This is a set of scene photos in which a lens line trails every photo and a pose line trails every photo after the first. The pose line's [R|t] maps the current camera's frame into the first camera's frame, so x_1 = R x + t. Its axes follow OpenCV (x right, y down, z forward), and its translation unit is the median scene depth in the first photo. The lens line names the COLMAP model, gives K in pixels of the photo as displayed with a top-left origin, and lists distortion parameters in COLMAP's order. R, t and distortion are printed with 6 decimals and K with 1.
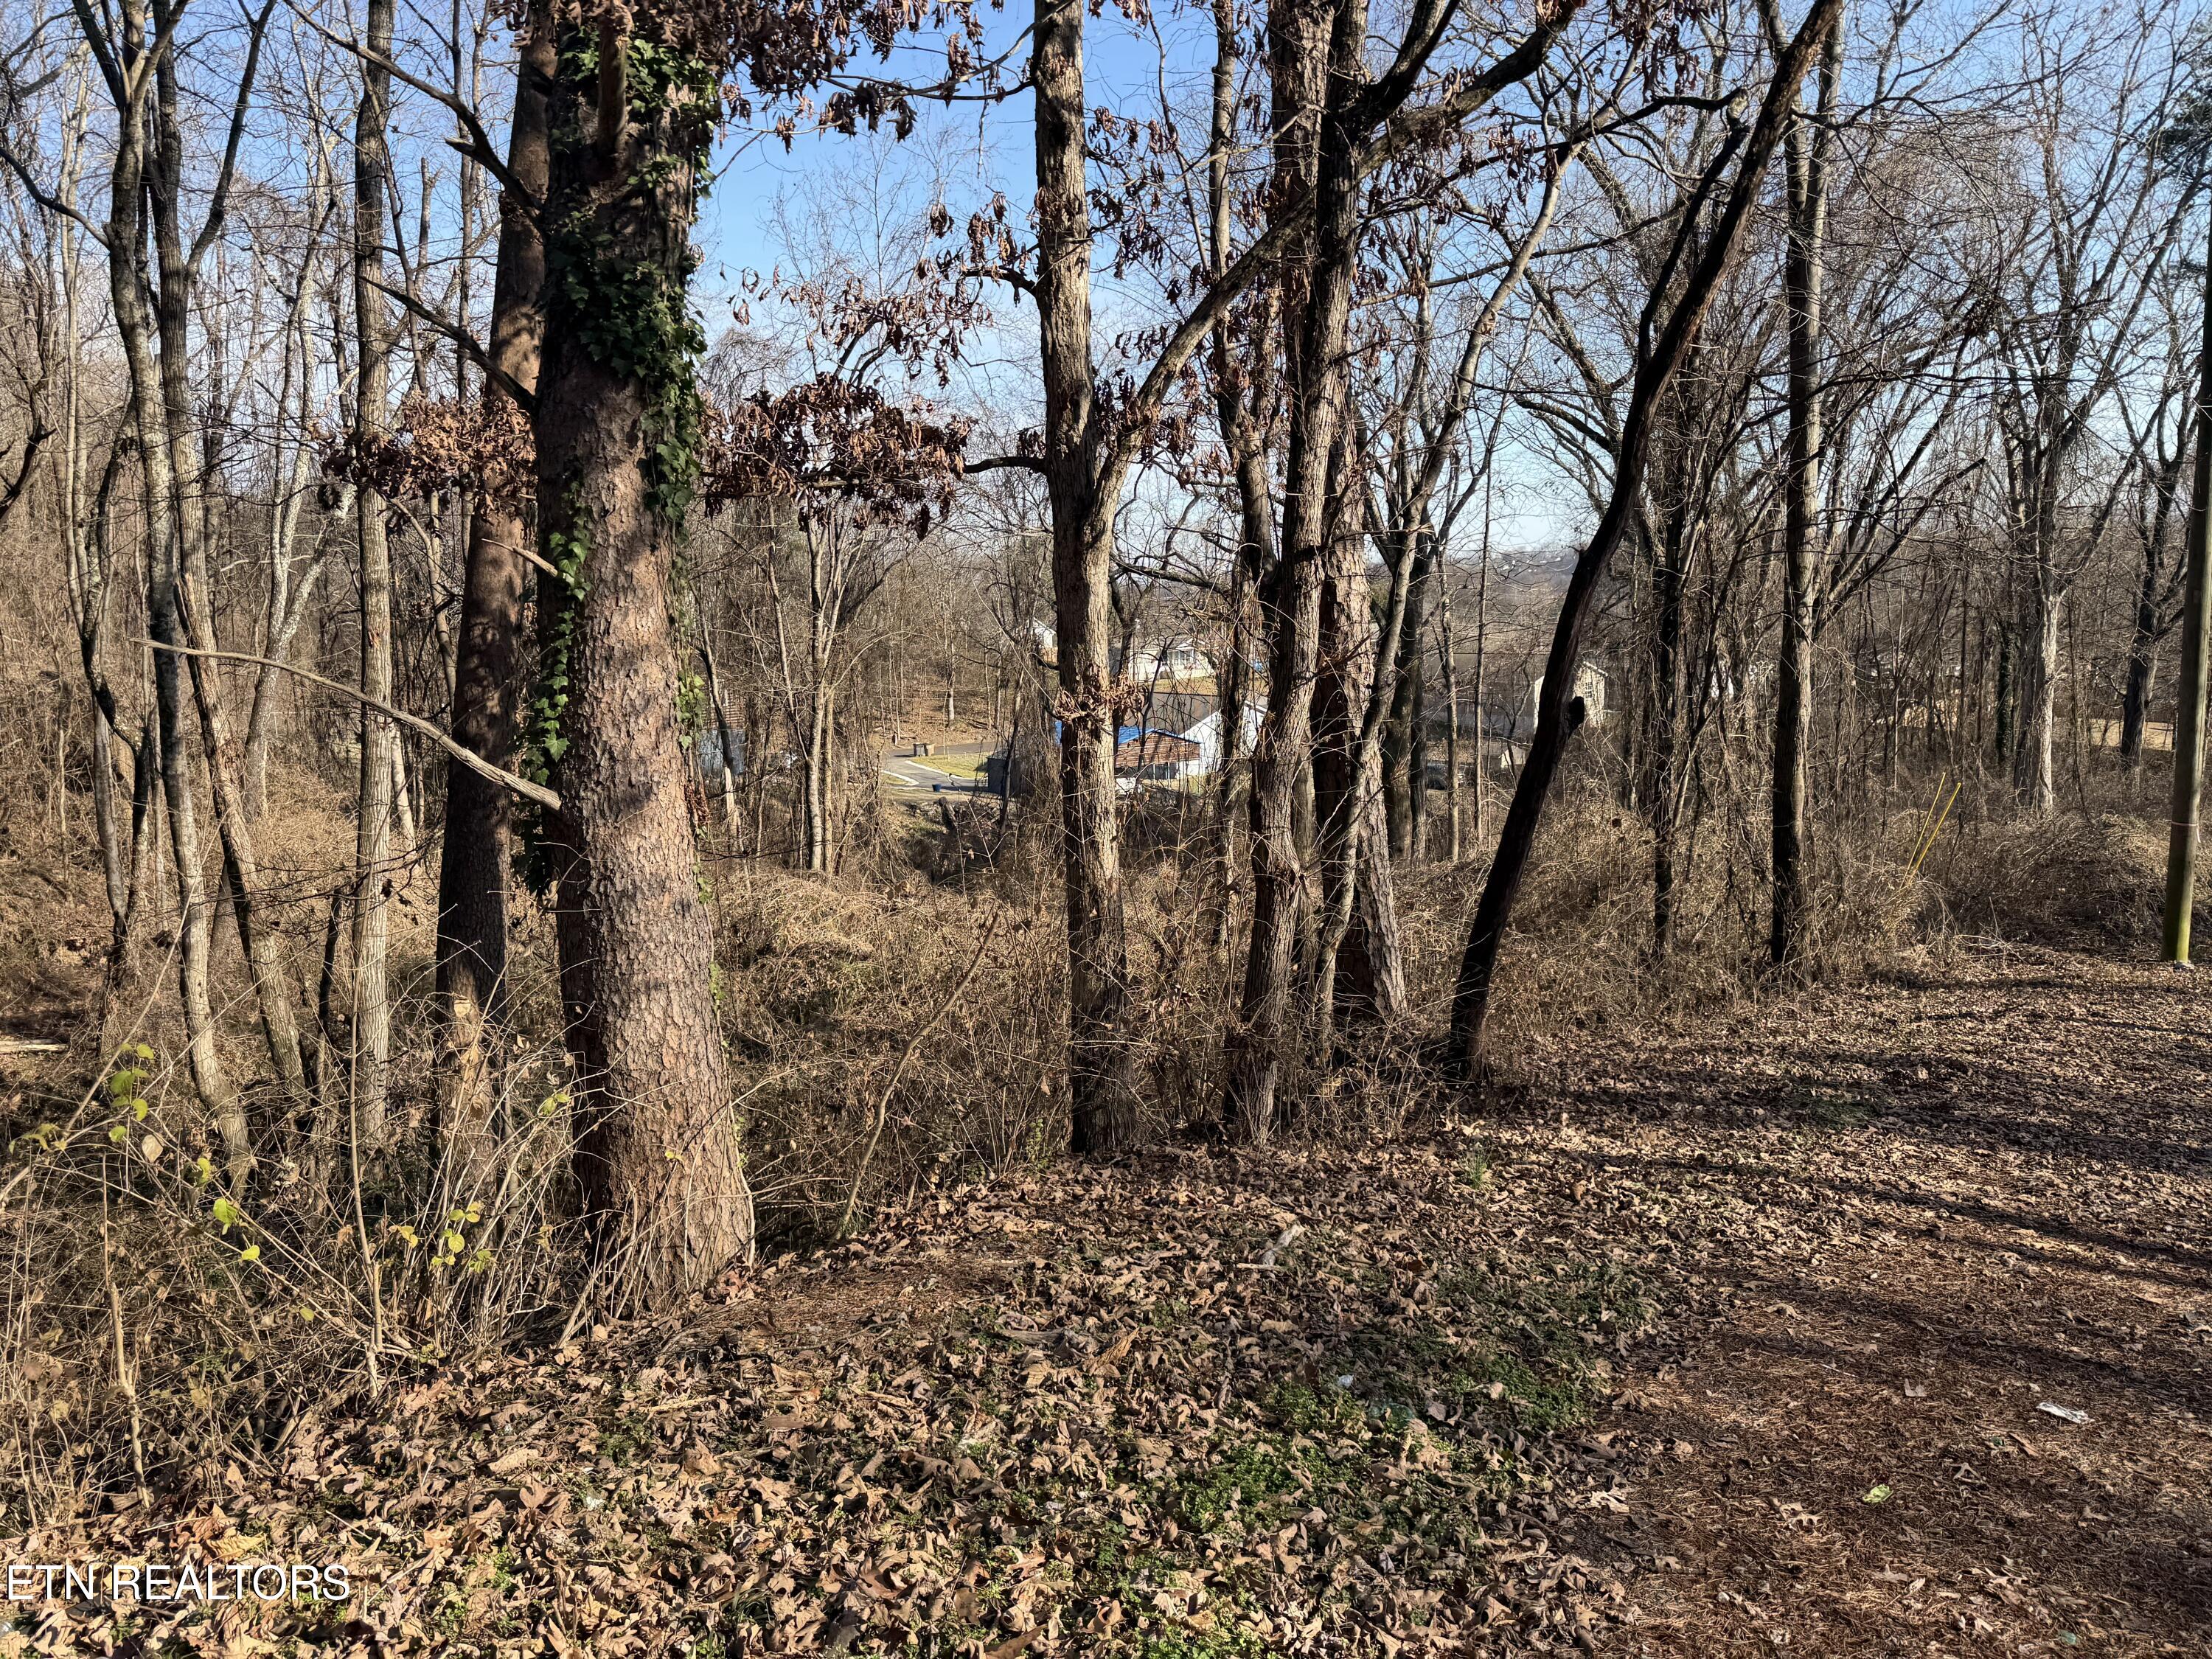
lens RADIAL K [[1556.8, 0, 1112.3], [0, 1556.8, 814.4], [0, 0, 1]] dist [0.041531, -0.048646]
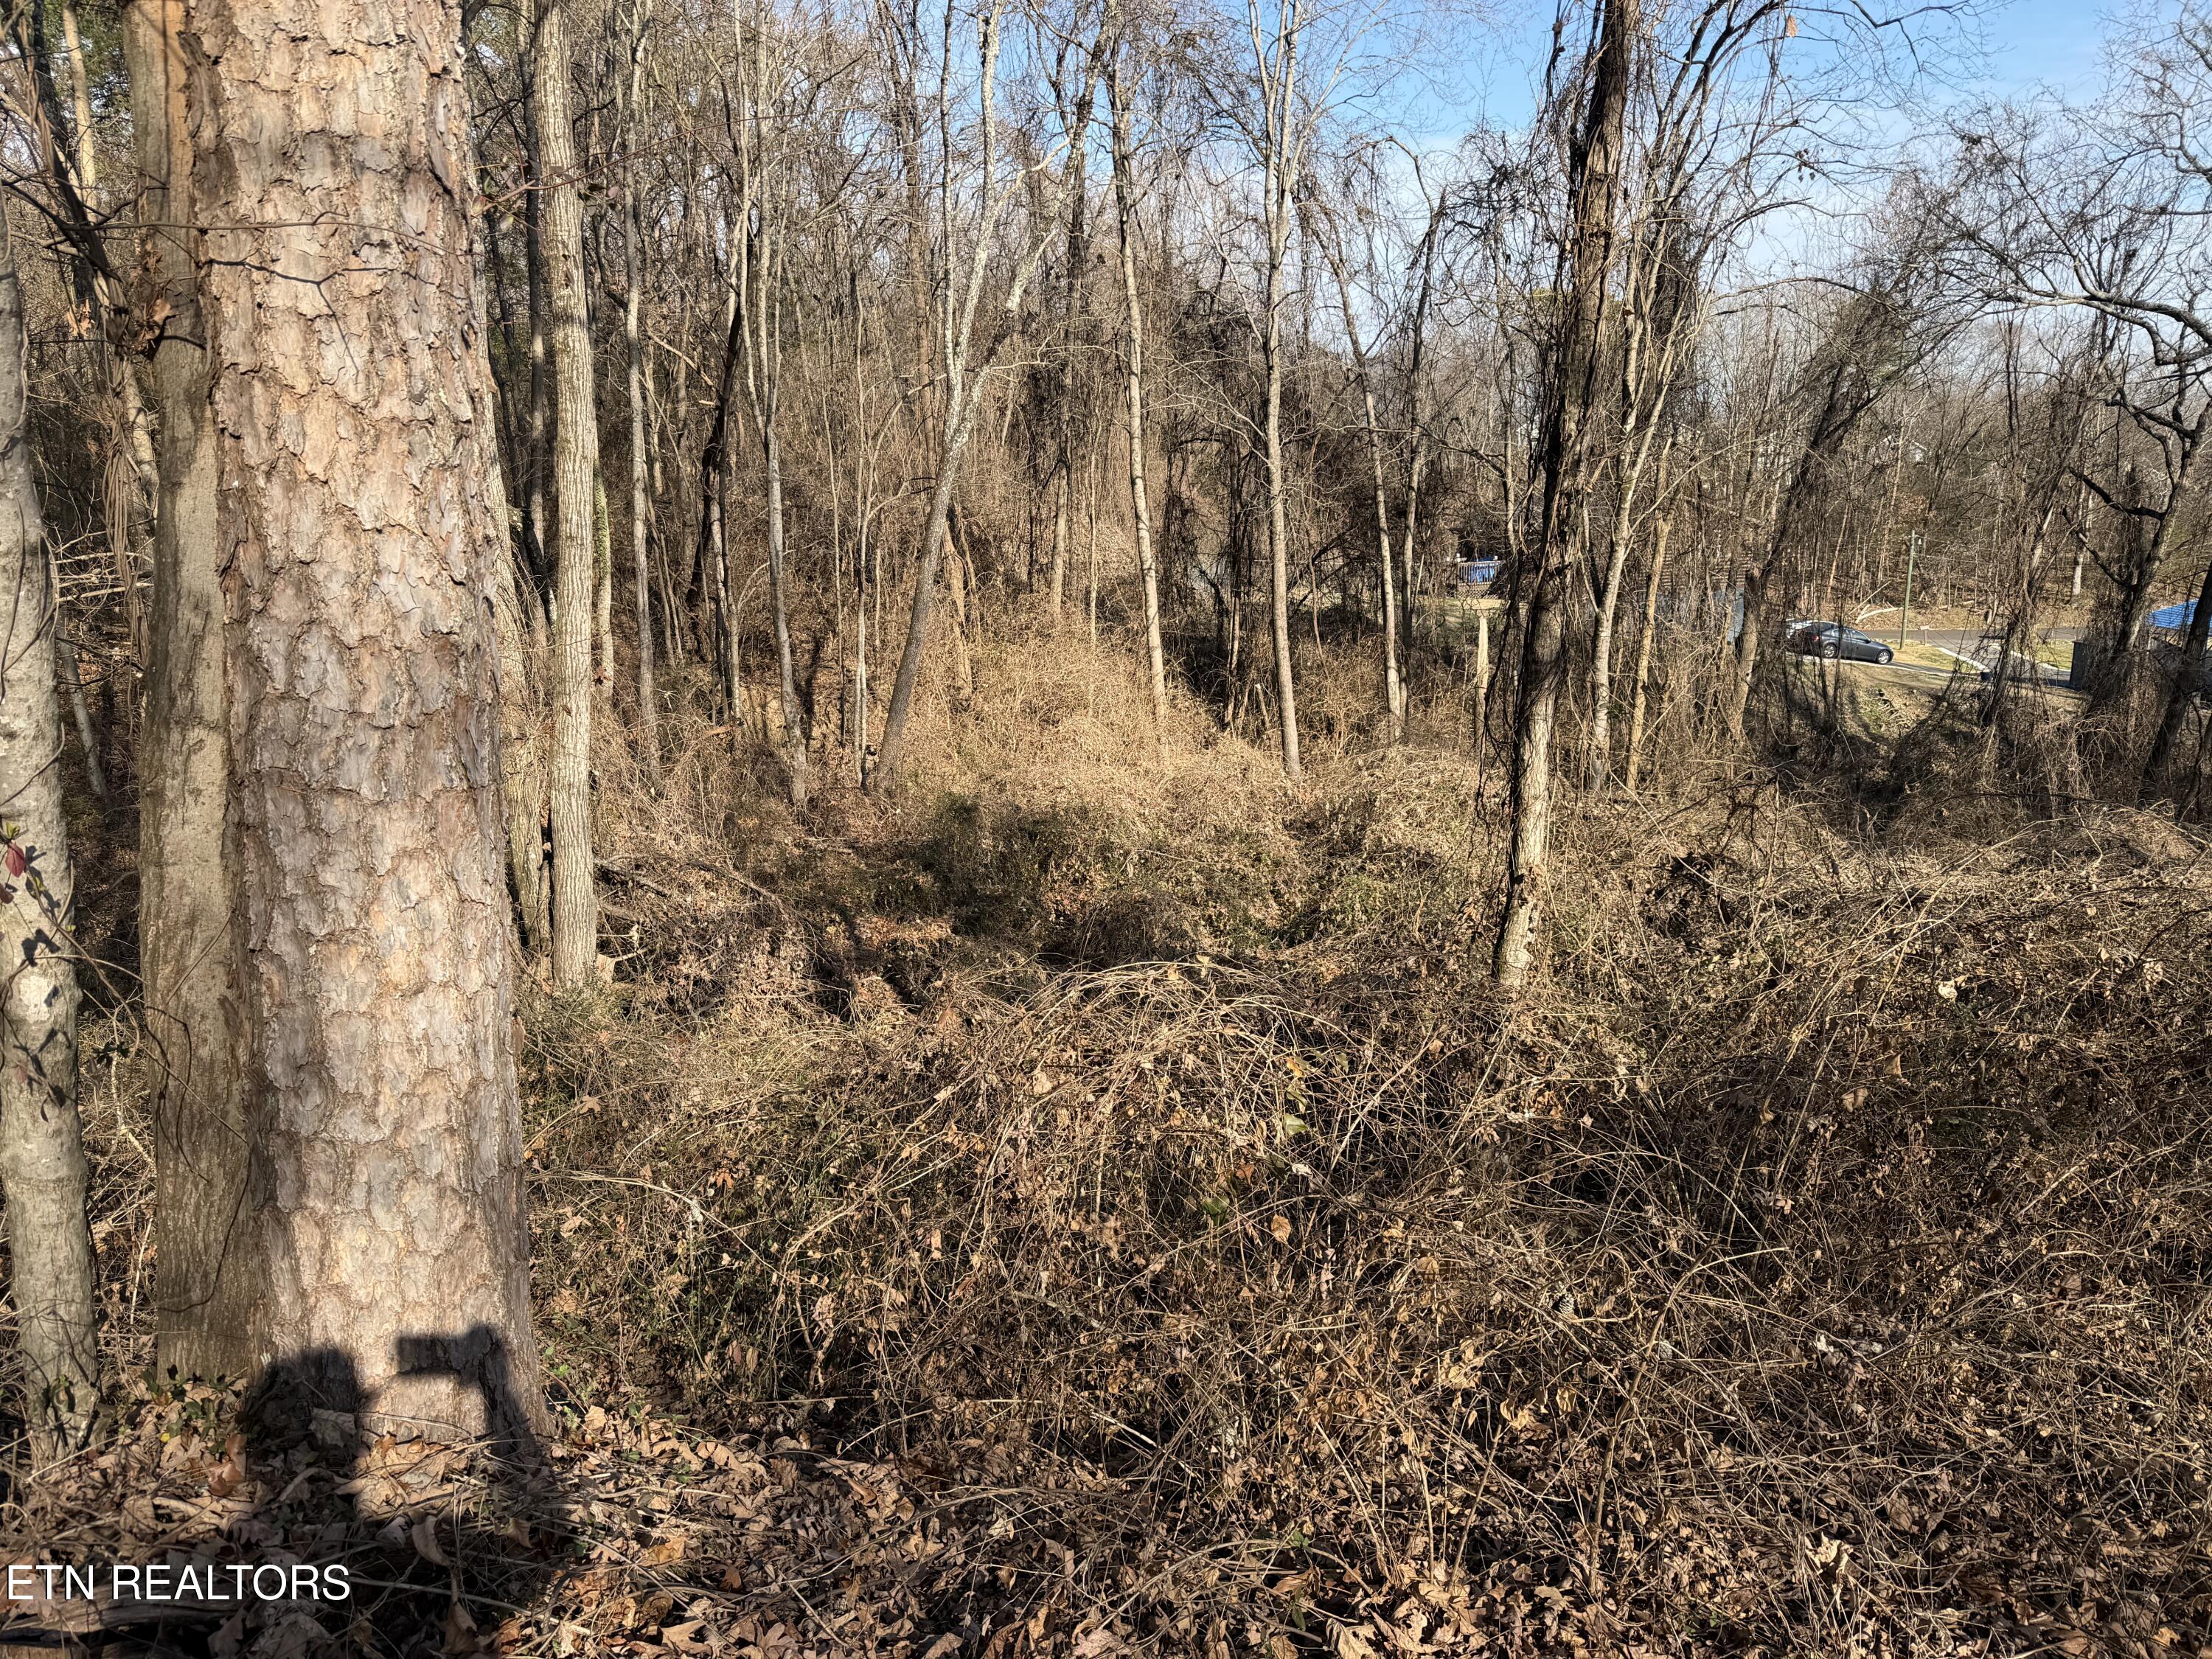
lens RADIAL K [[1556.8, 0, 1096.1], [0, 1556.8, 844.6], [0, 0, 1]] dist [0.041531, -0.048646]
pose [[0.764671, 0.143158, -0.628318, 0.581861], [-0.078220, 0.988422, 0.130011, -0.011823], [0.639656, -0.050269, 0.767016, 1.179755]]
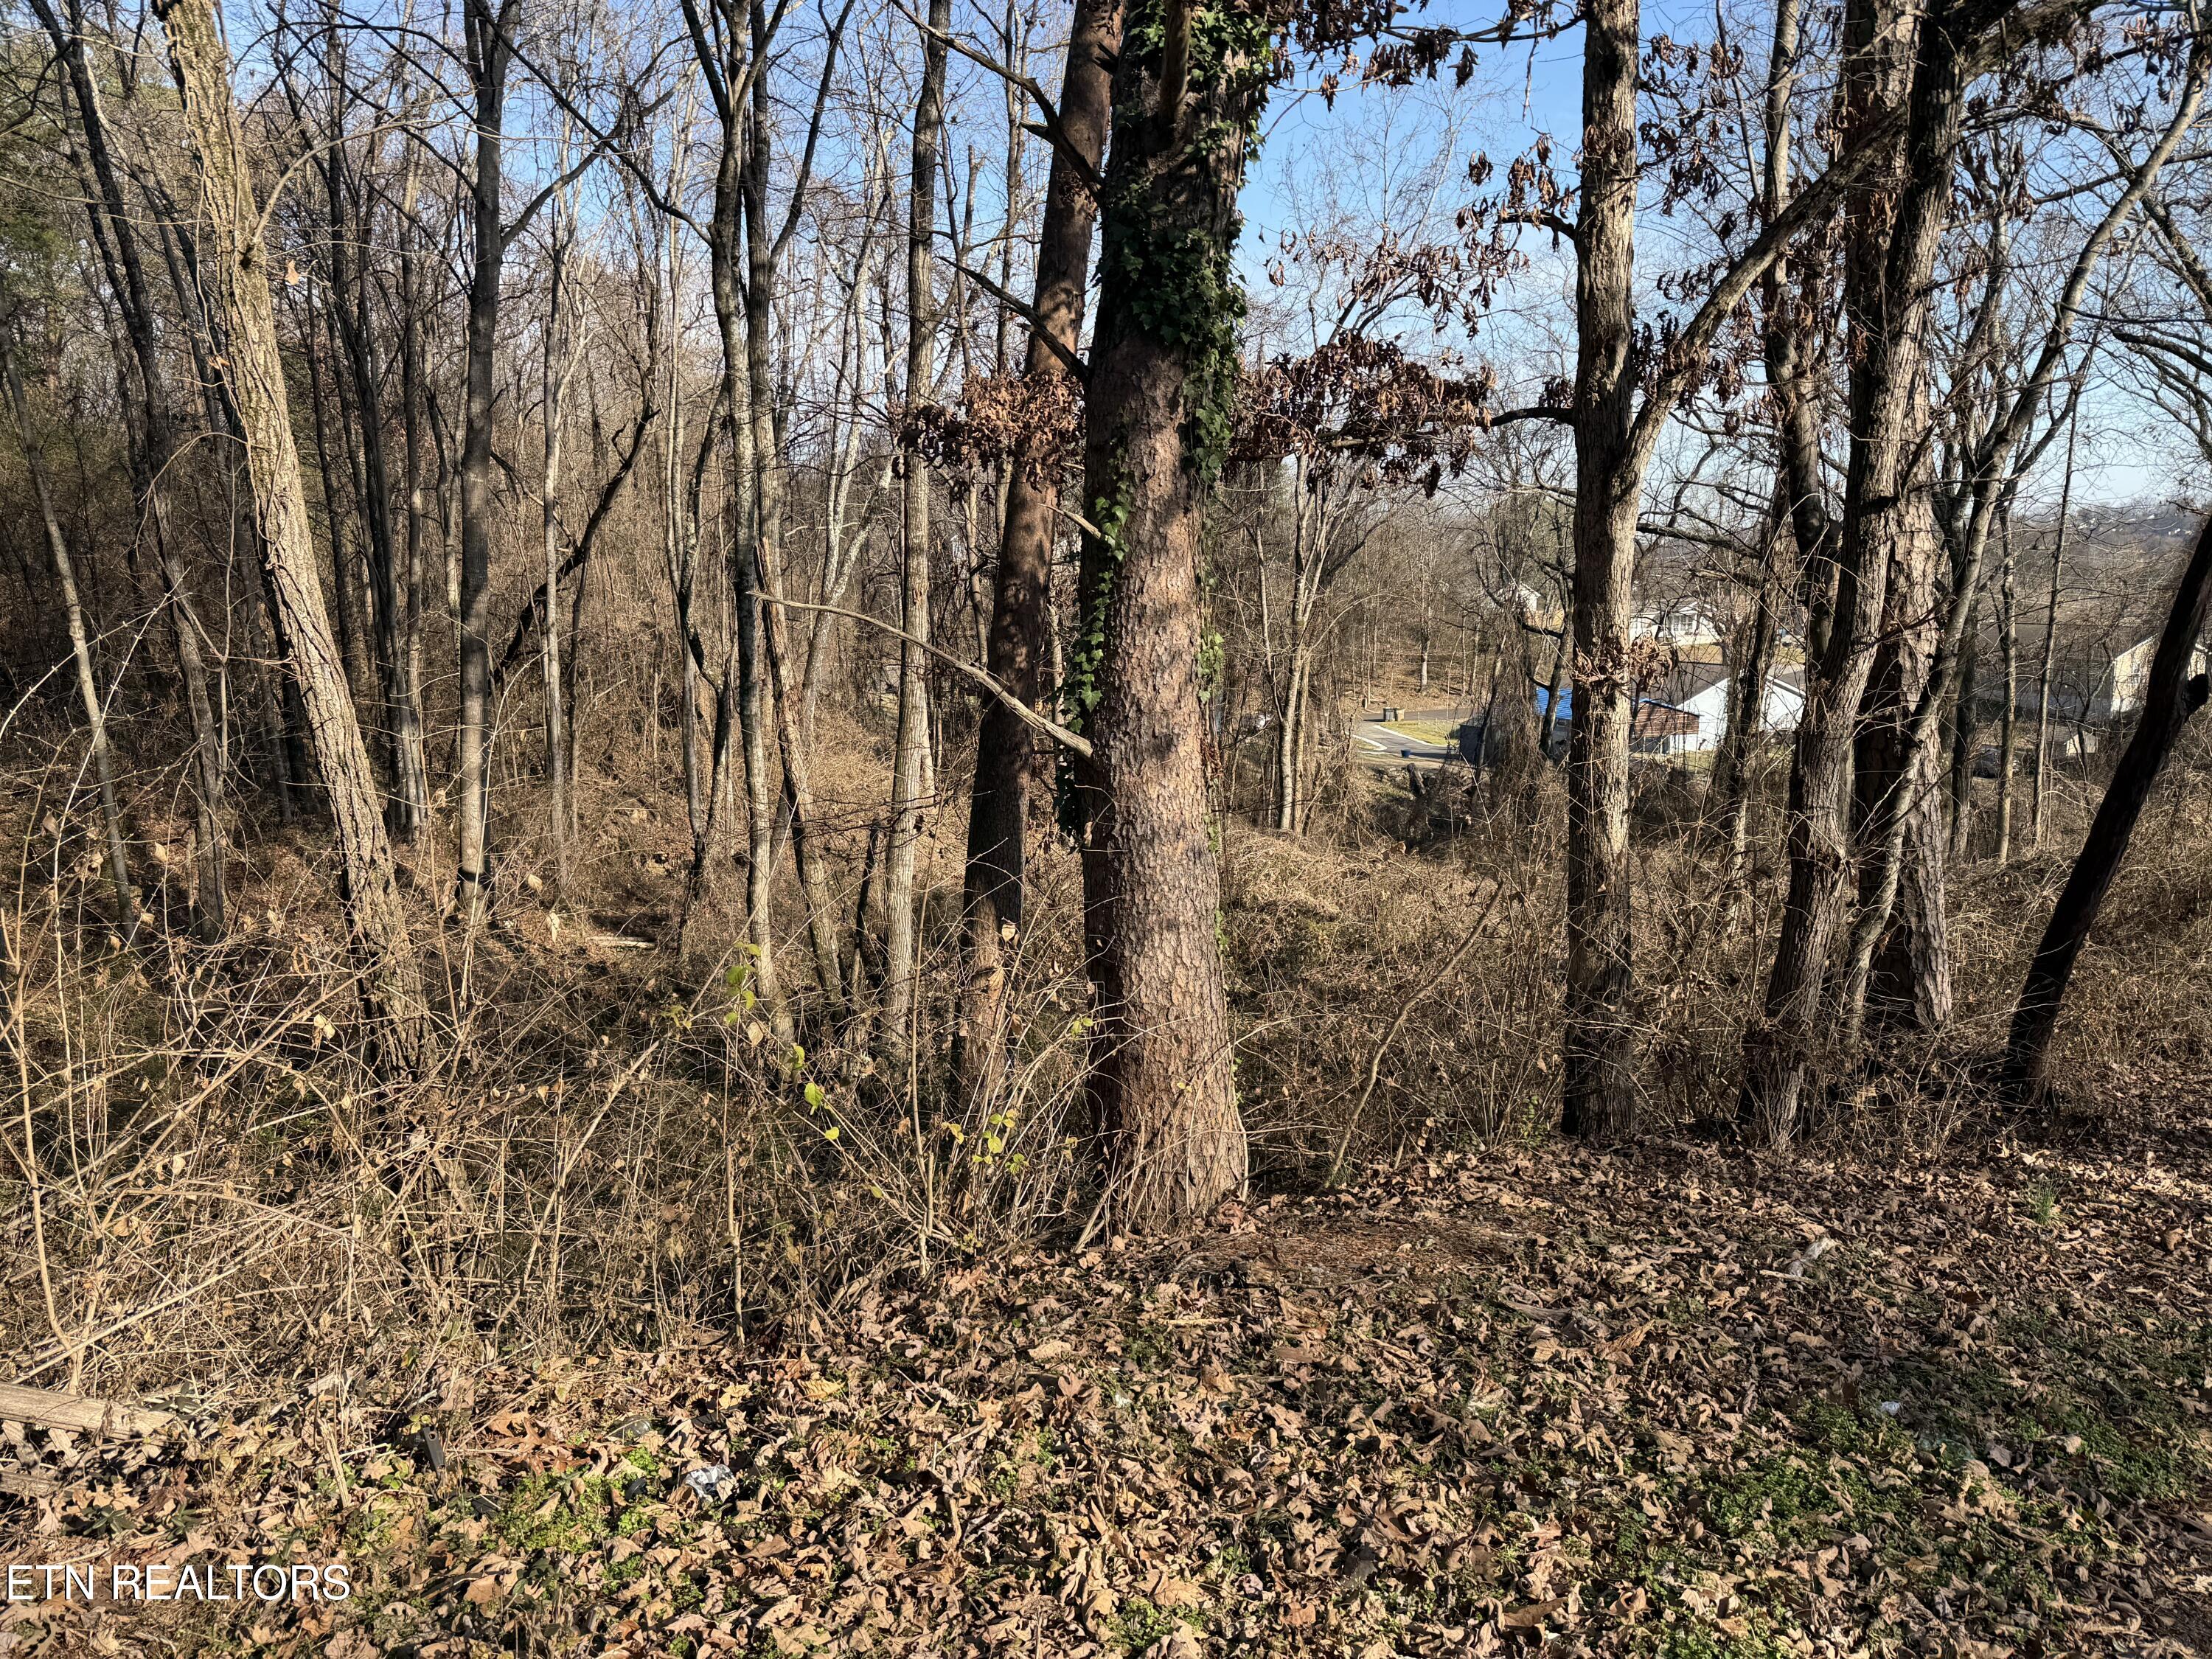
lens RADIAL K [[1556.8, 0, 1106.1], [0, 1556.8, 823.1], [0, 0, 1]] dist [0.041531, -0.048646]
pose [[0.954451, 0.052722, -0.293673, -0.022957], [-0.044271, 0.998394, 0.035356, 0.003249], [0.295065, -0.020744, 0.955252, -0.007986]]
